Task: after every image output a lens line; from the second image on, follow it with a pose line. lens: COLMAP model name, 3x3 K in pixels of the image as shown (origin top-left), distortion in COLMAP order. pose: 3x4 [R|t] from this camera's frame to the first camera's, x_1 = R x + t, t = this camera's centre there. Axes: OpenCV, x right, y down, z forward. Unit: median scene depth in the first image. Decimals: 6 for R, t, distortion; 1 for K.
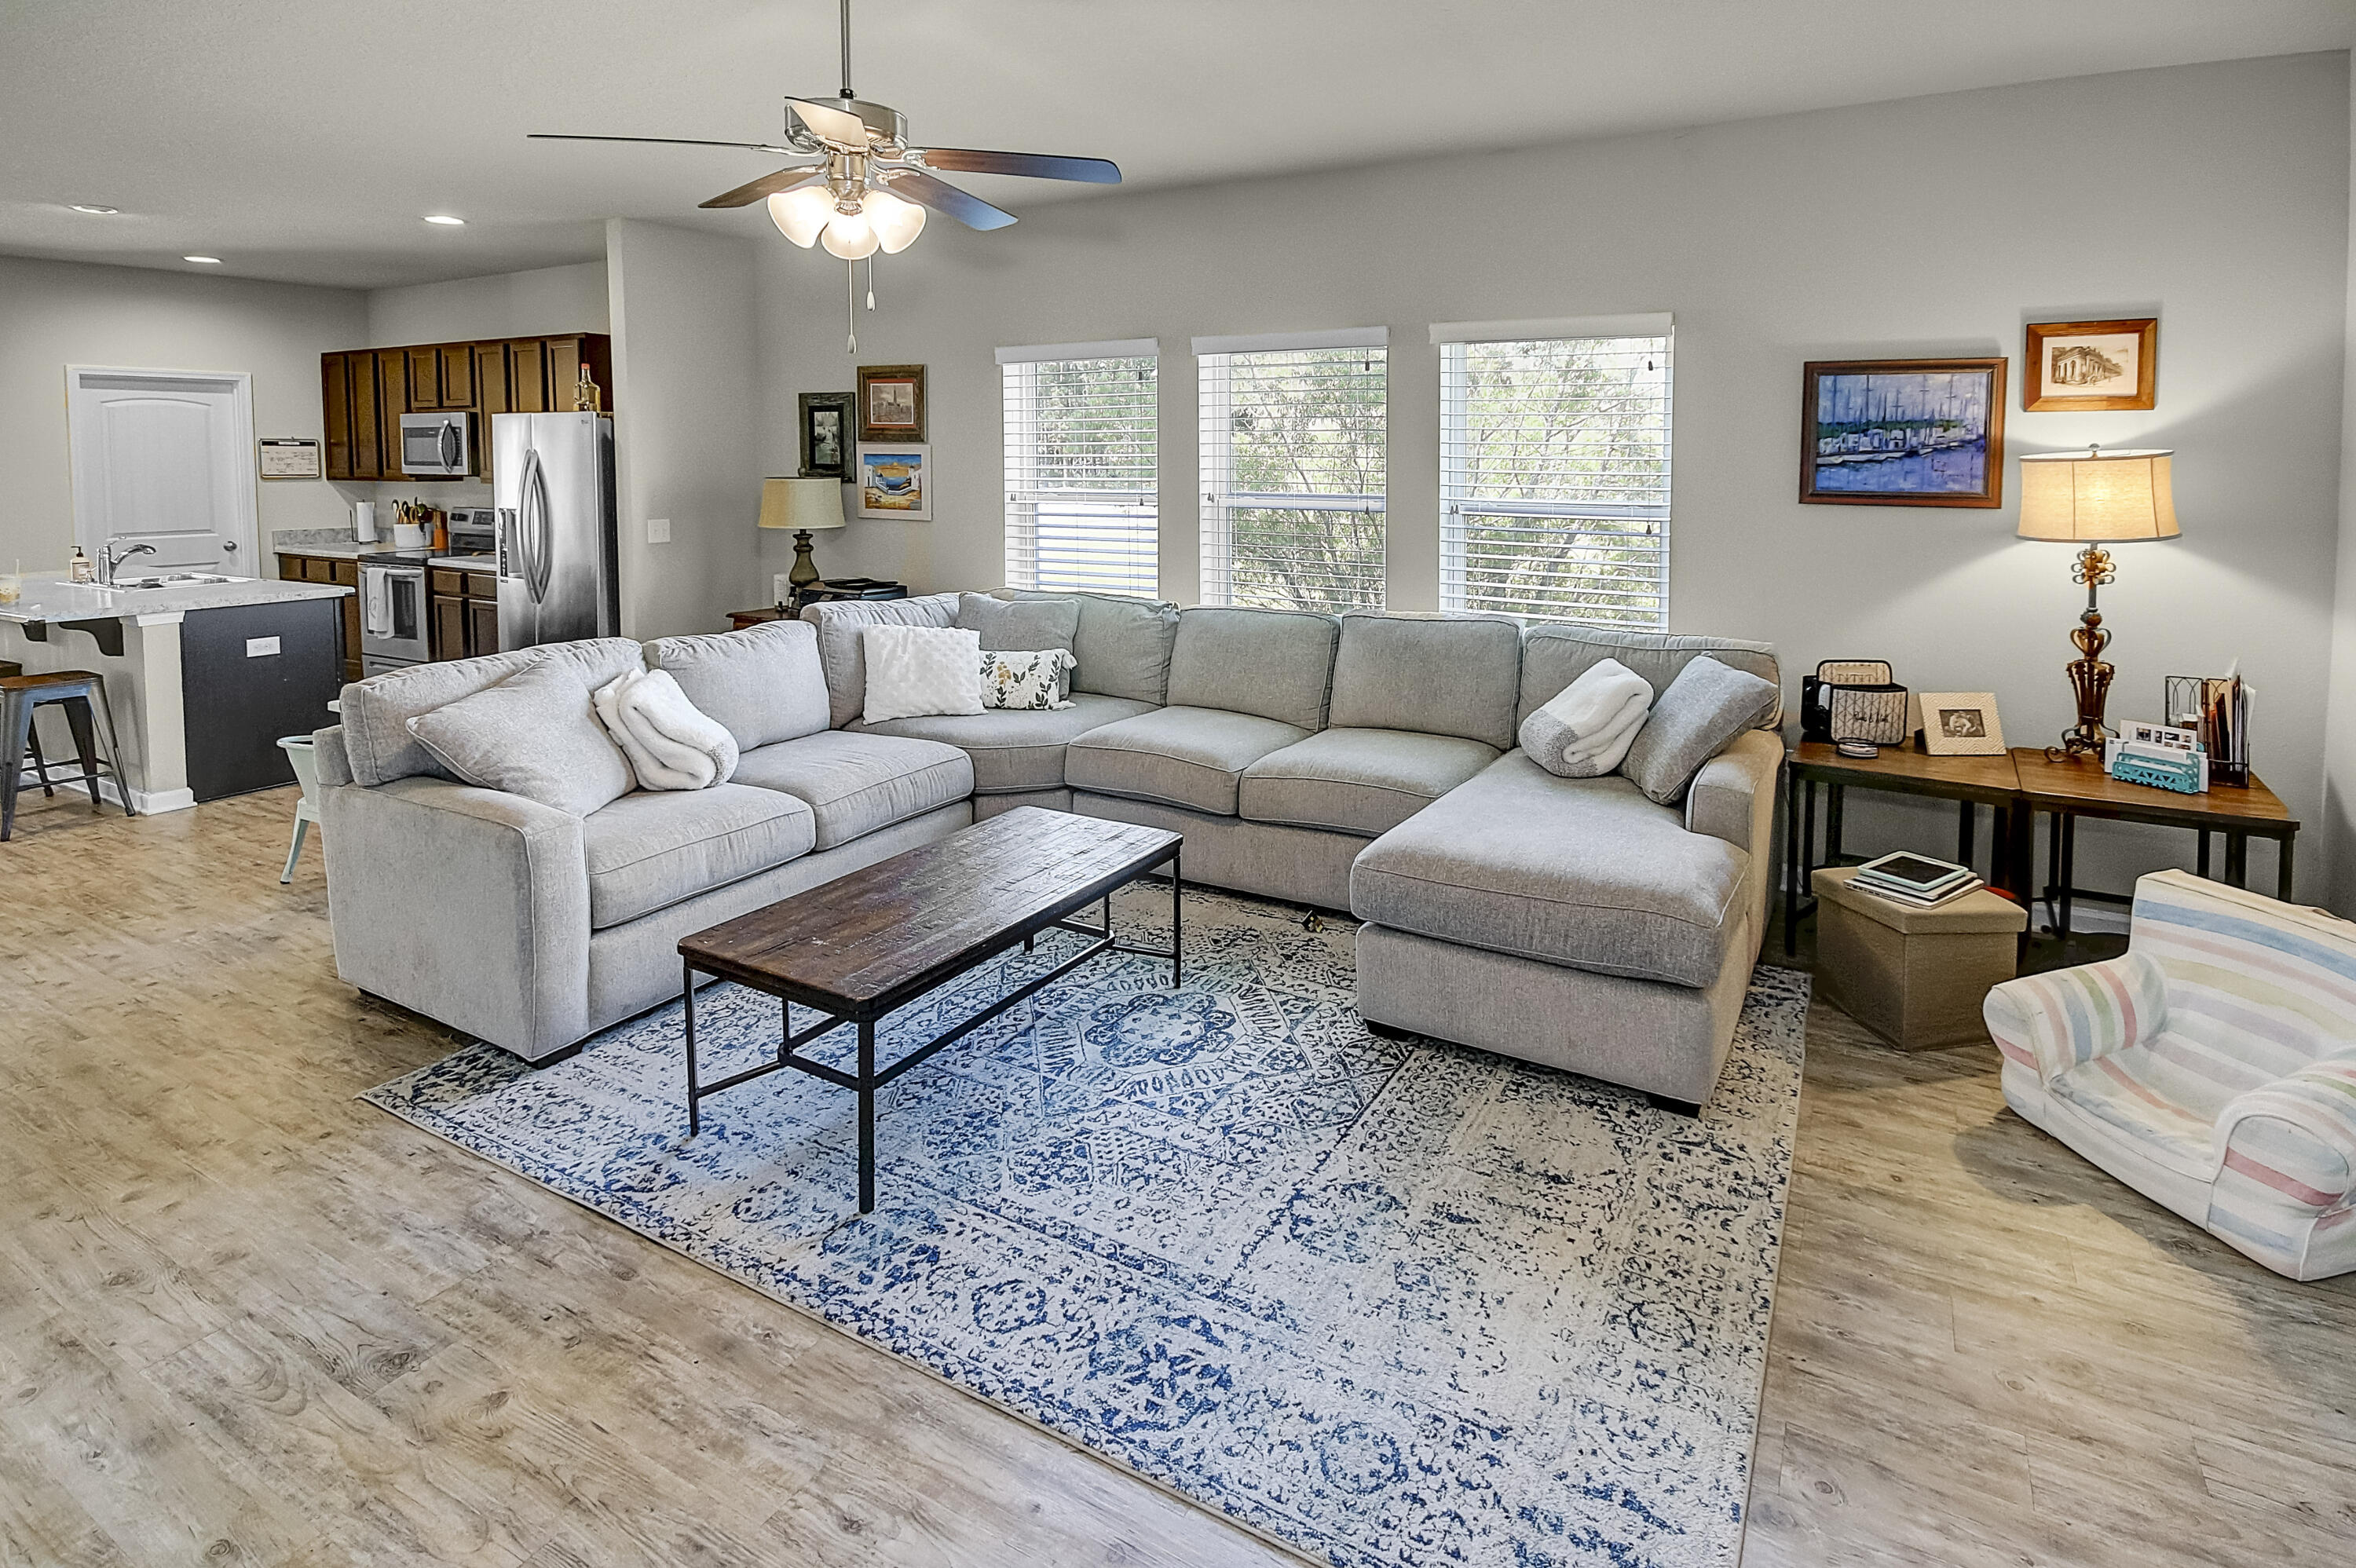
lens RADIAL K [[1170.6, 0, 1261.6], [0, 1170.6, 517.1], [0, 0, 1]] dist [-0.005219, 0.004242]
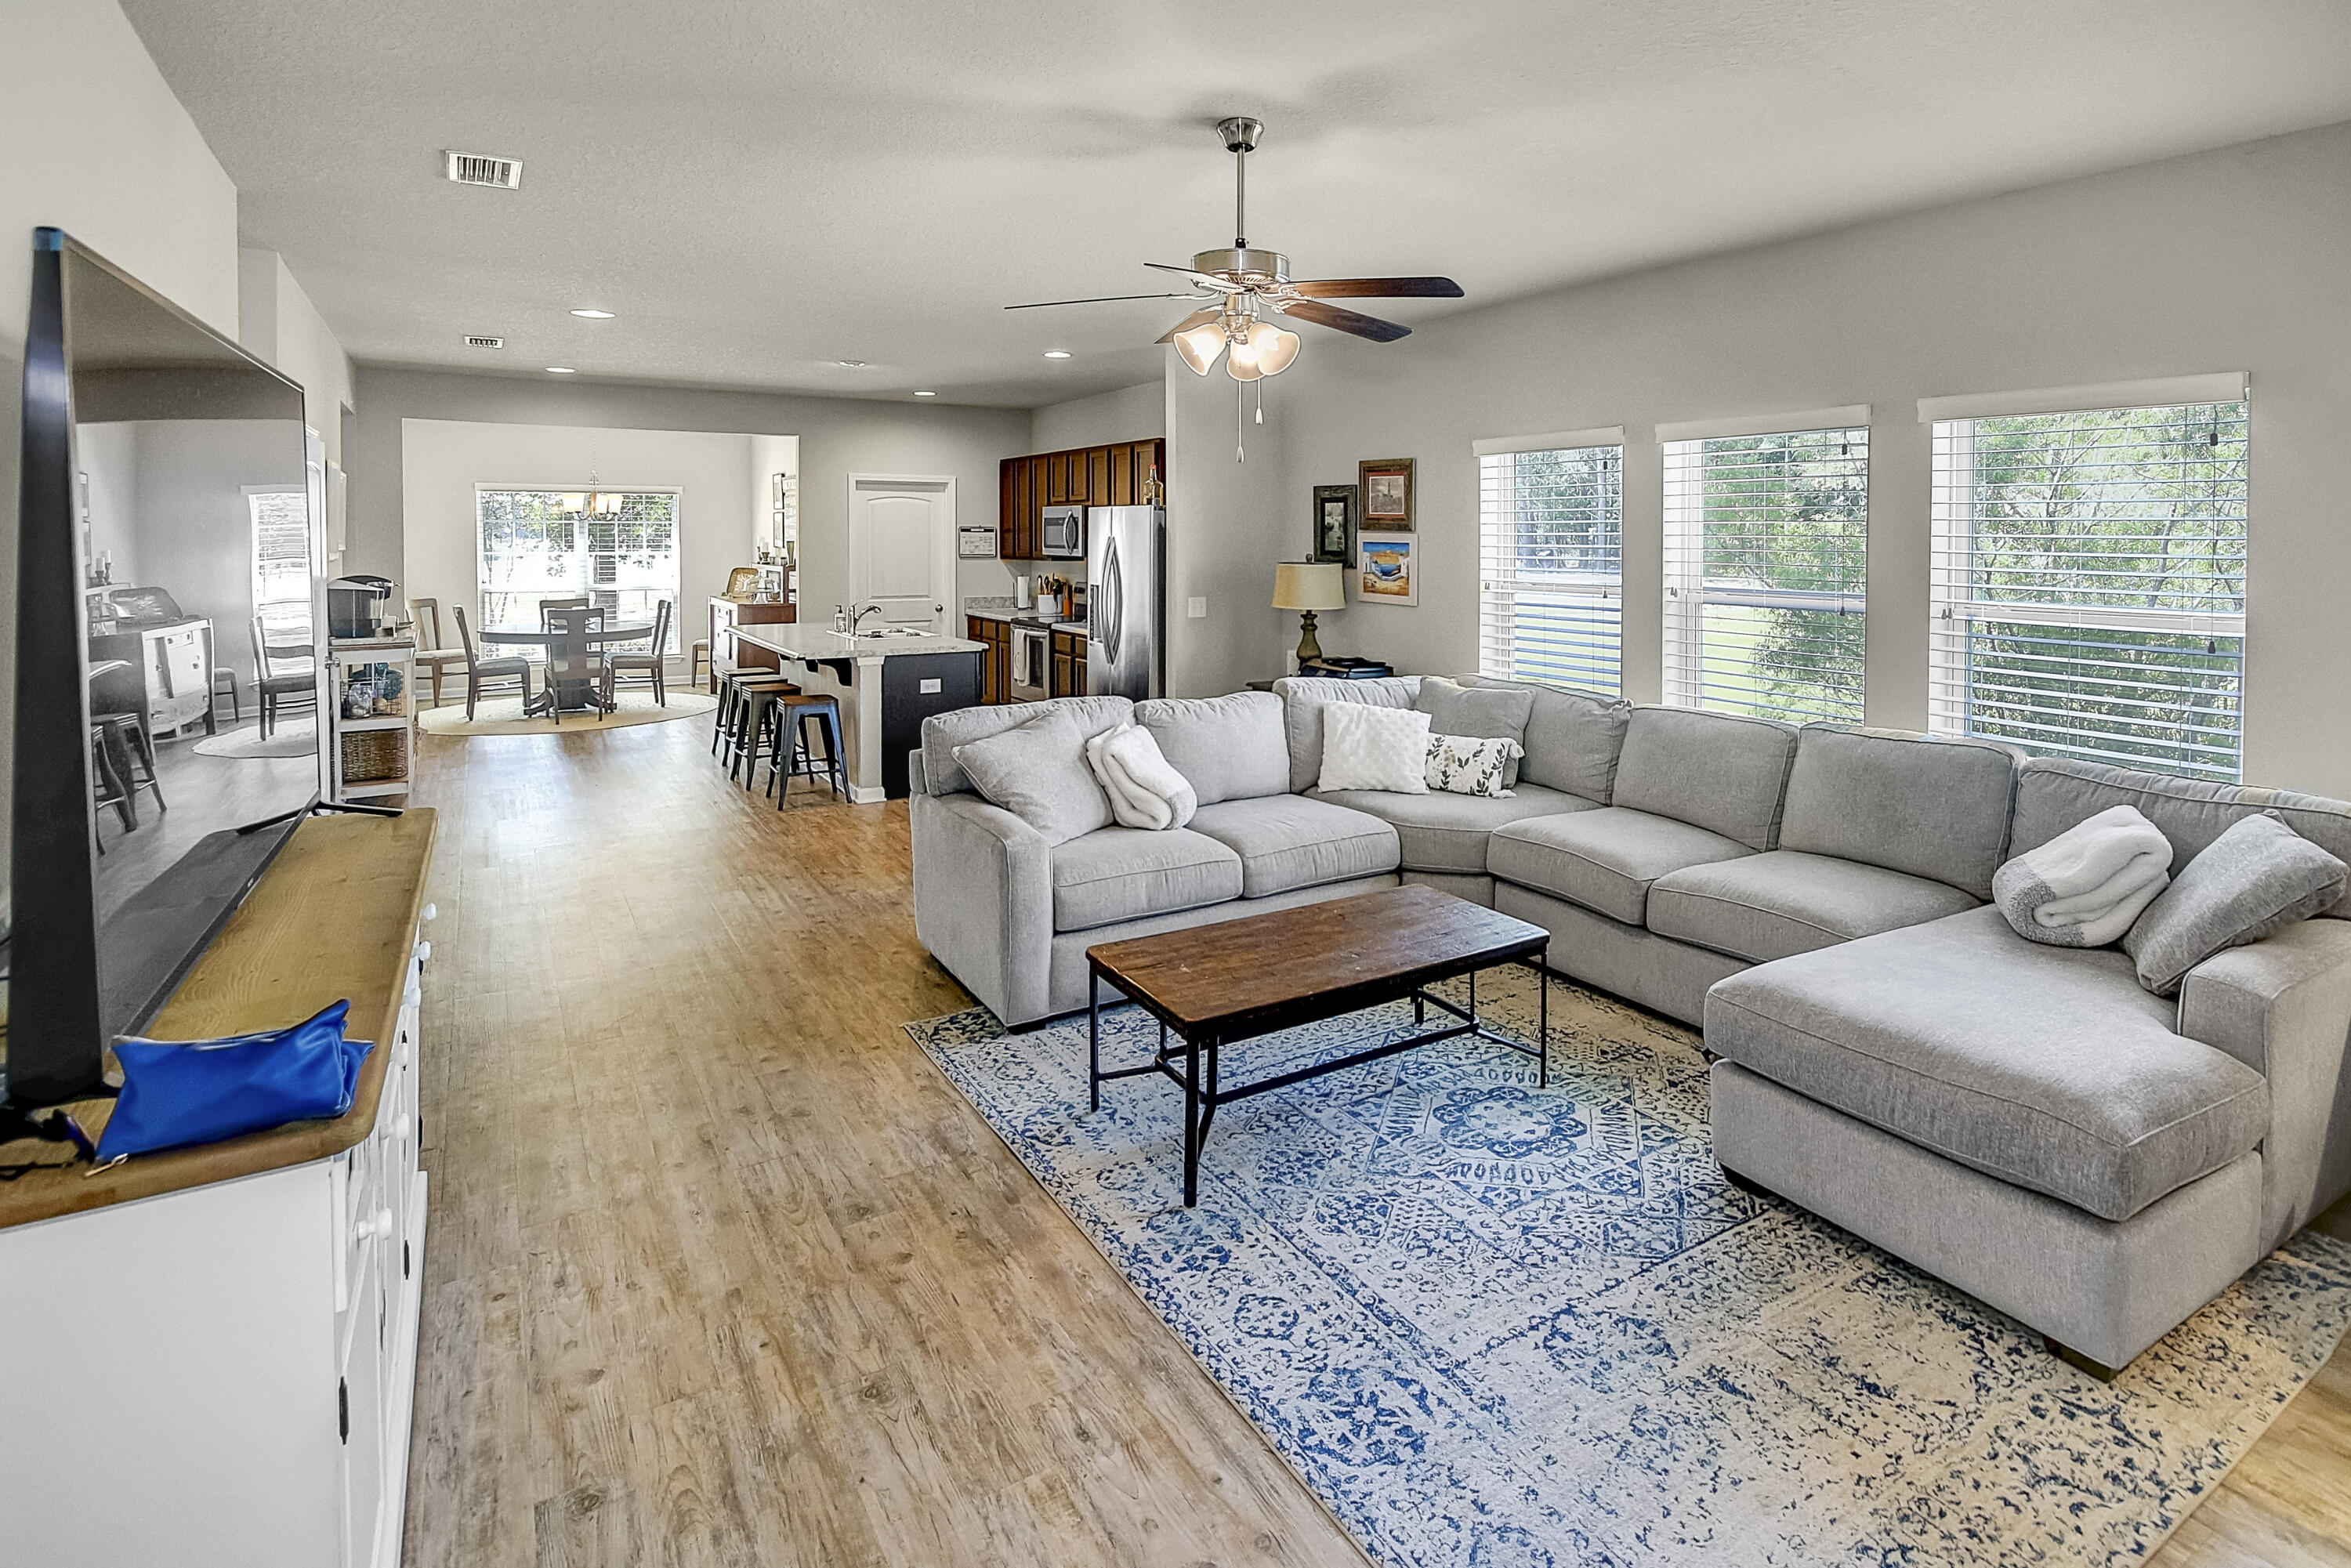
lens RADIAL K [[1198.3, 0, 1261.6], [0, 1198.3, 566.3], [0, 0, 1]] dist [-0.002765, 0.004154]
pose [[0.876187, 0.014698, -0.481746, 0.211442], [-0.027760, 0.999415, -0.019997, -0.013389], [0.481170, 0.030894, 0.876083, -0.019123]]
